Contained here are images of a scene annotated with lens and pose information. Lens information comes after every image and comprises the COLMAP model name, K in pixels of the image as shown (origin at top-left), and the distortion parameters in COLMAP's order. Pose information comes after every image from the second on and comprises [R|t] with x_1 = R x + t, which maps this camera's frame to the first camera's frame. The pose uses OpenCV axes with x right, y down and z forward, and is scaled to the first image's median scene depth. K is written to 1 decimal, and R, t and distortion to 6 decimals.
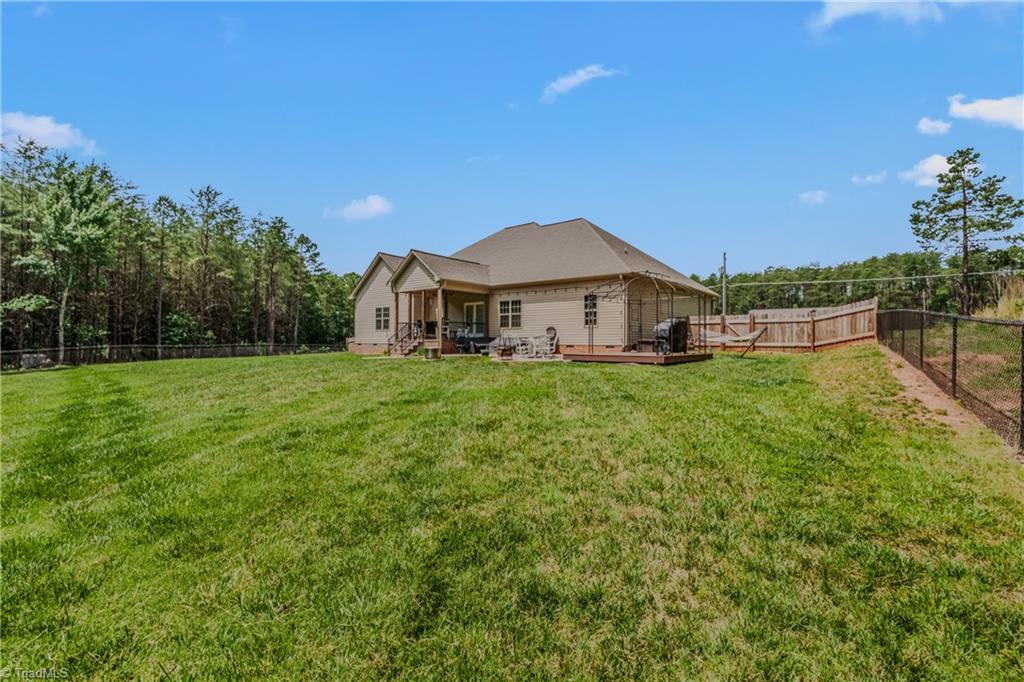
lens RADIAL K [[470.7, 0, 516.2], [0, 470.7, 329.5], [0, 0, 1]] dist [-0.004452, -0.000173]
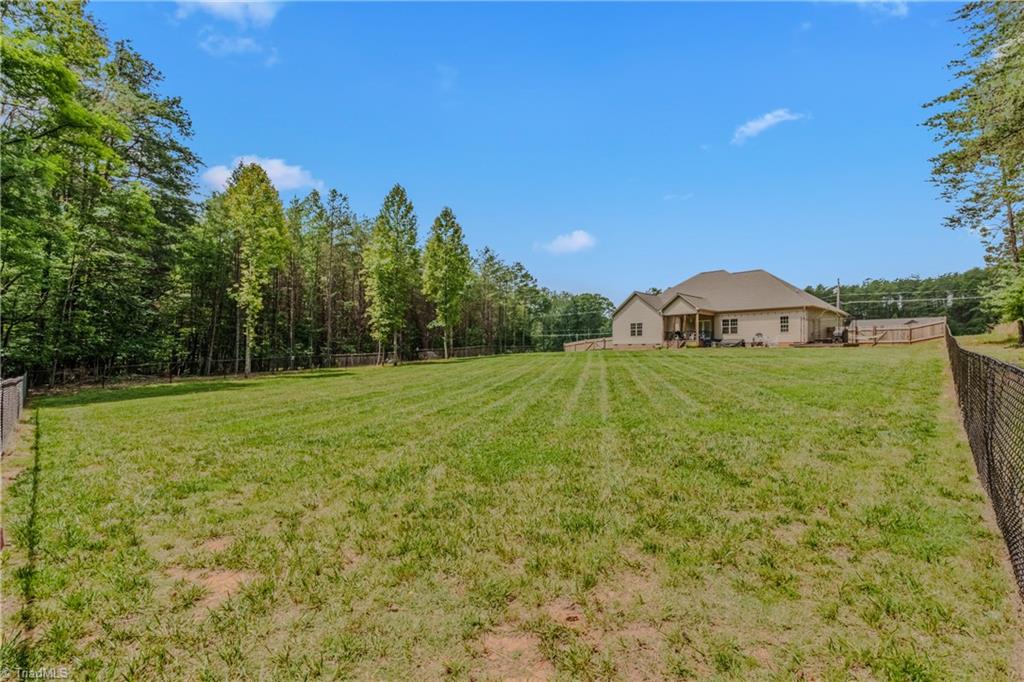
lens RADIAL K [[473.7, 0, 512.0], [0, 473.7, 341.0], [0, 0, 1]] dist [-0.000962, -0.000026]
pose [[0.990148, -0.005521, -0.139915, -0.591601], [0.005632, 0.999984, 0.000399, 0.018496], [0.139911, -0.001183, 0.990163, -0.952472]]
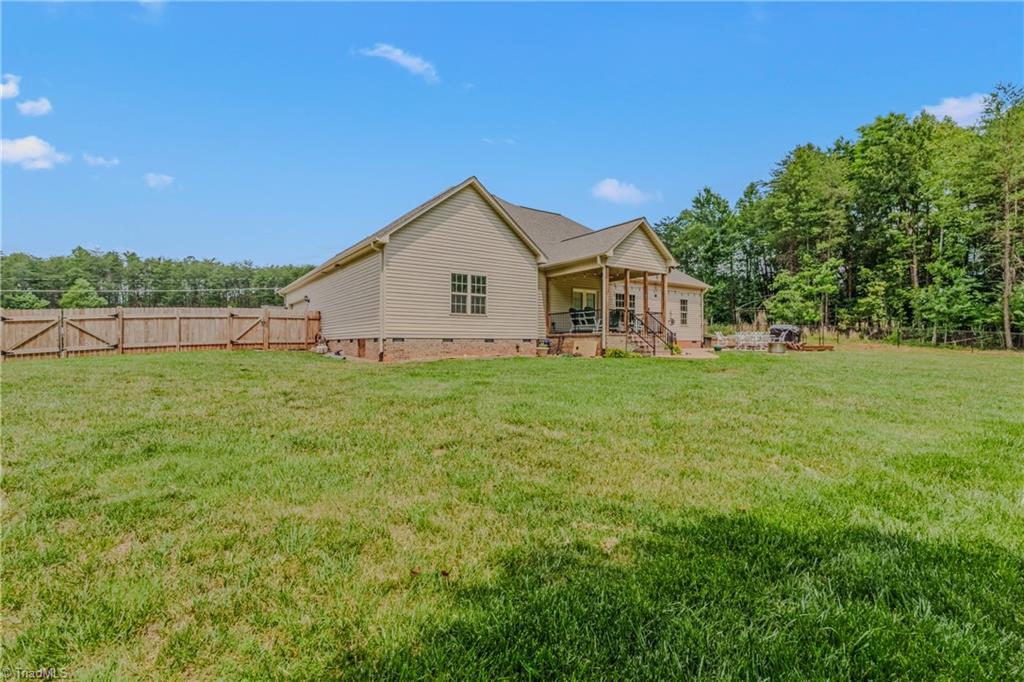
lens RADIAL K [[478.1, 0, 511.4], [0, 478.1, 324.1], [0, 0, 1]] dist [-0.000958, 0.000111]
pose [[0.251234, 0.033931, 0.967332, -0.991162], [-0.029850, 0.999182, -0.027296, 0.031926], [-0.967466, -0.022017, 0.252041, 0.961848]]
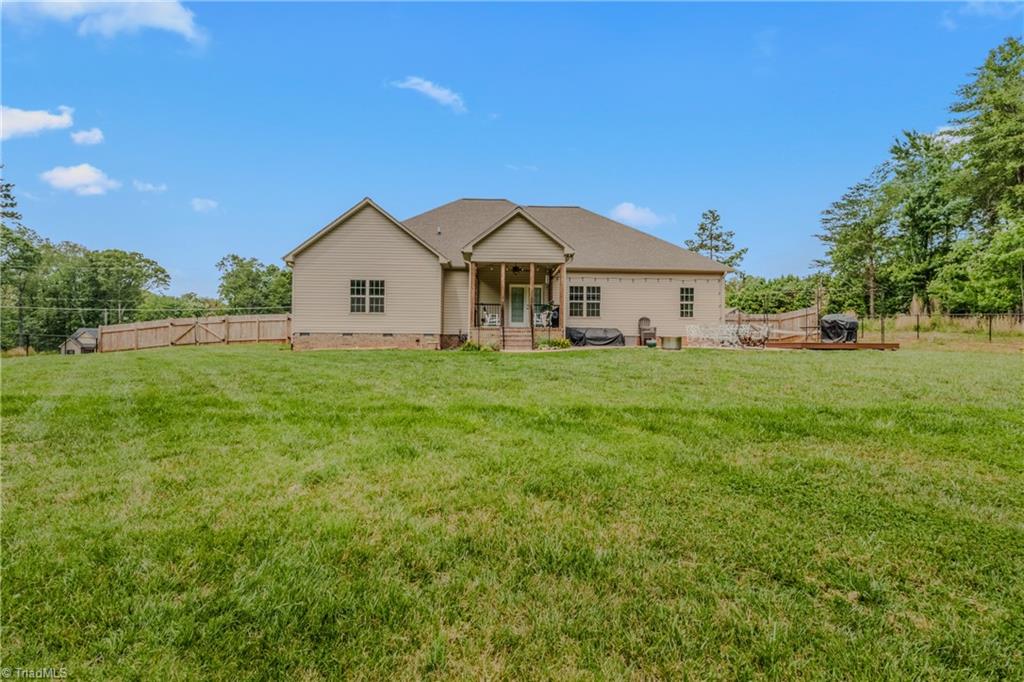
lens RADIAL K [[470.7, 0, 516.2], [0, 470.7, 329.5], [0, 0, 1]] dist [-0.004452, -0.000173]
pose [[0.736267, 0.019524, 0.676409, -0.699889], [-0.023255, 0.999723, -0.003543, 0.026123], [-0.676291, -0.013121, 0.736518, 0.422339]]
